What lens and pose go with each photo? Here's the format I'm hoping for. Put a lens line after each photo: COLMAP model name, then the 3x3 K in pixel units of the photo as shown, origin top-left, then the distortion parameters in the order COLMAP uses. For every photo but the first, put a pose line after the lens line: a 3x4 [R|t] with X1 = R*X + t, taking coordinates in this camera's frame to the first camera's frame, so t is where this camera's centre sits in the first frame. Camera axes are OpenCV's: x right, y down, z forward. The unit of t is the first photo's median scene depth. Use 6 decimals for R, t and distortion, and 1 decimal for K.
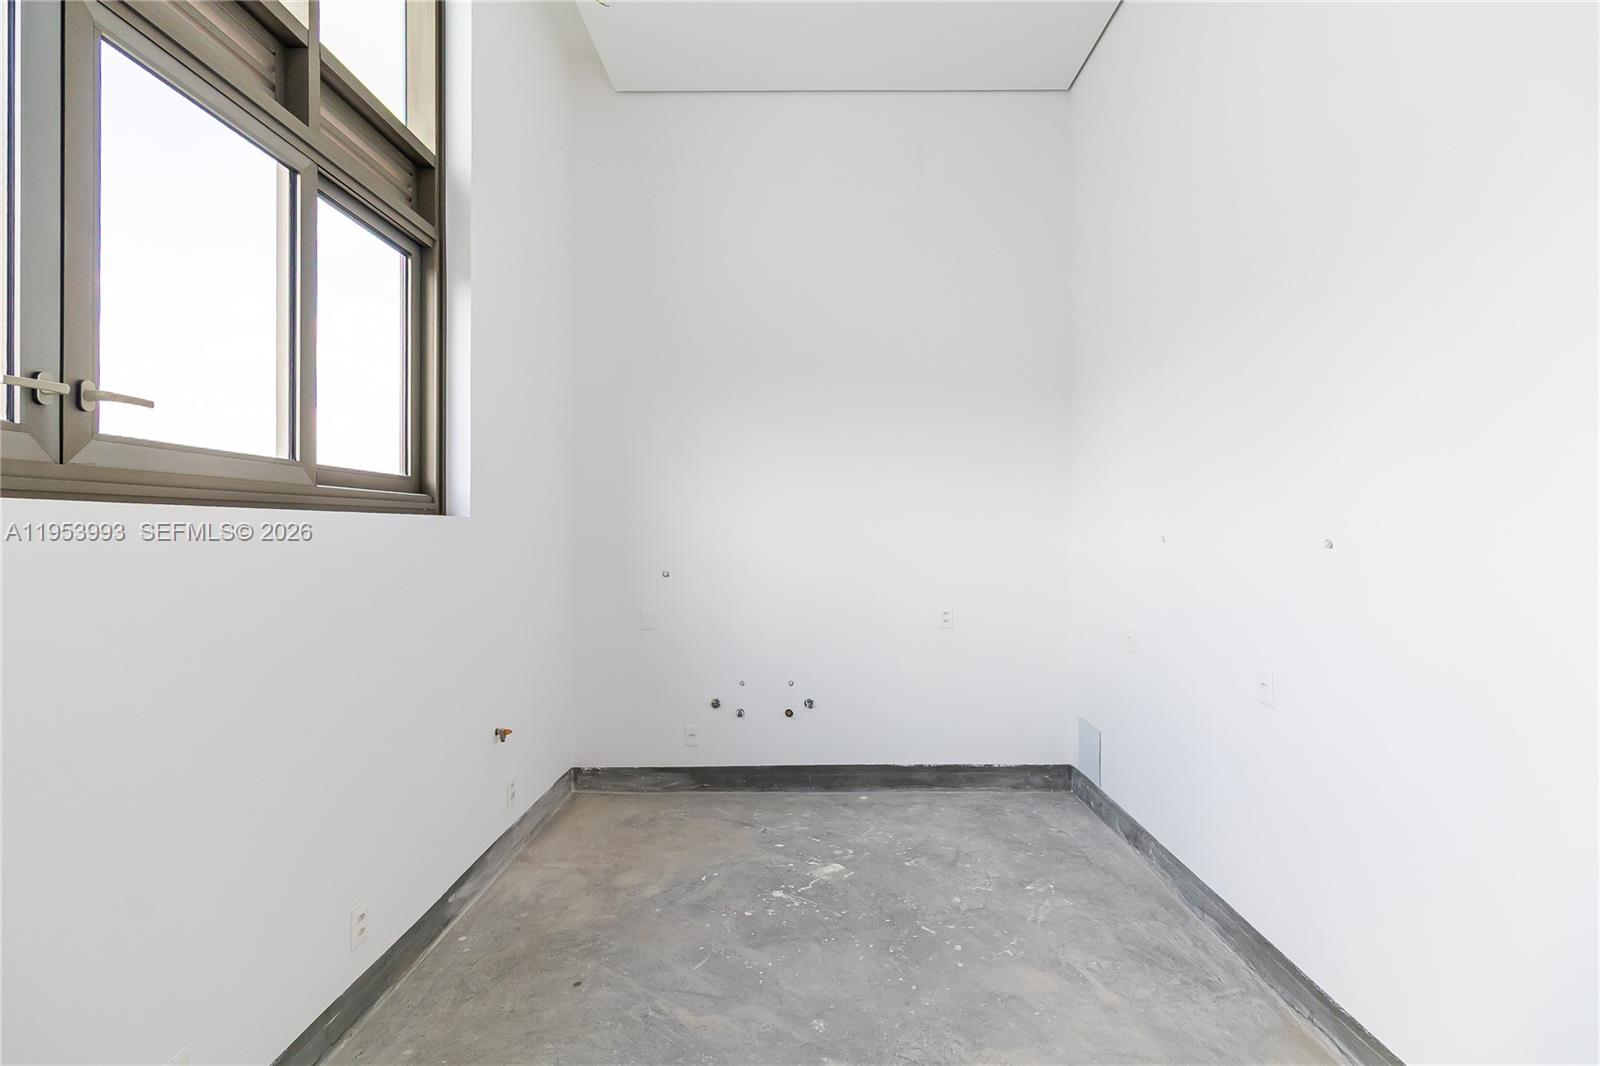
lens RADIAL K [[680.9, 0, 800.0], [0, 680.9, 533.0], [0, 0, 1]] dist [0.001262, 0.000315]
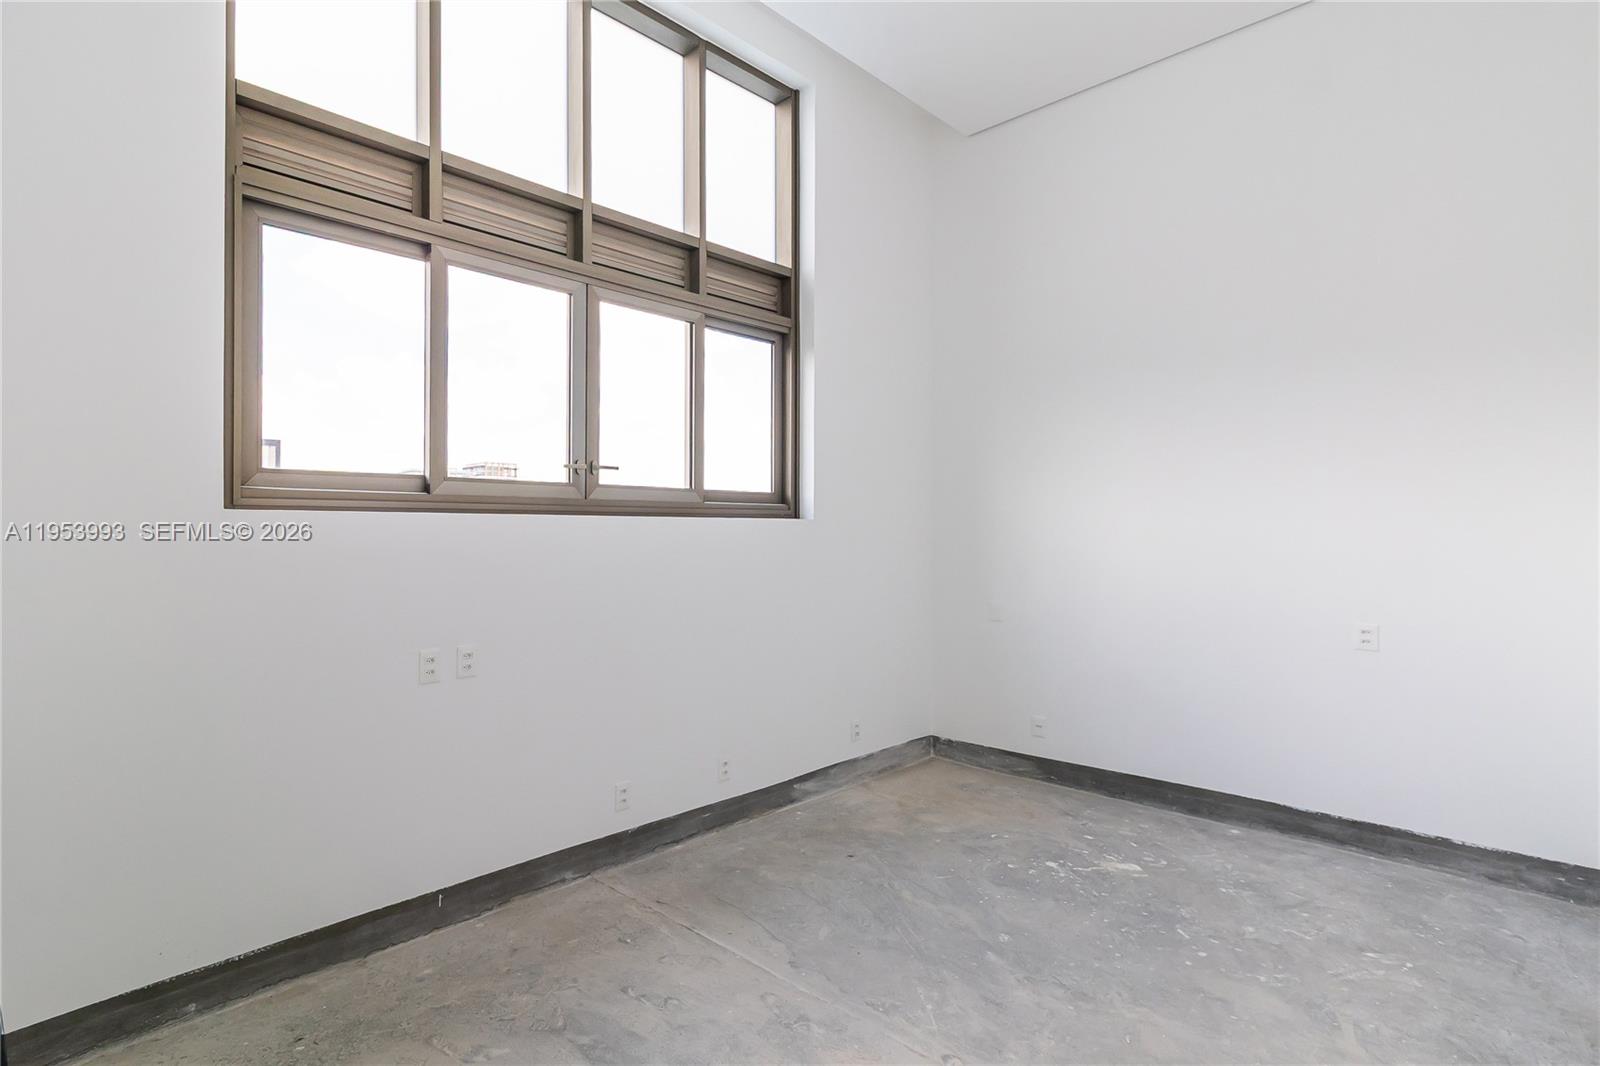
lens RADIAL K [[763.3, 0, 776.4], [0, 763.3, 527.2], [0, 0, 1]] dist [0.002166, -0.000049]
pose [[0.752232, -0.006057, -0.658871, 0.469695], [-0.001317, 0.999942, -0.010695, 0.008664], [0.658897, 0.008913, 0.752180, -0.218028]]
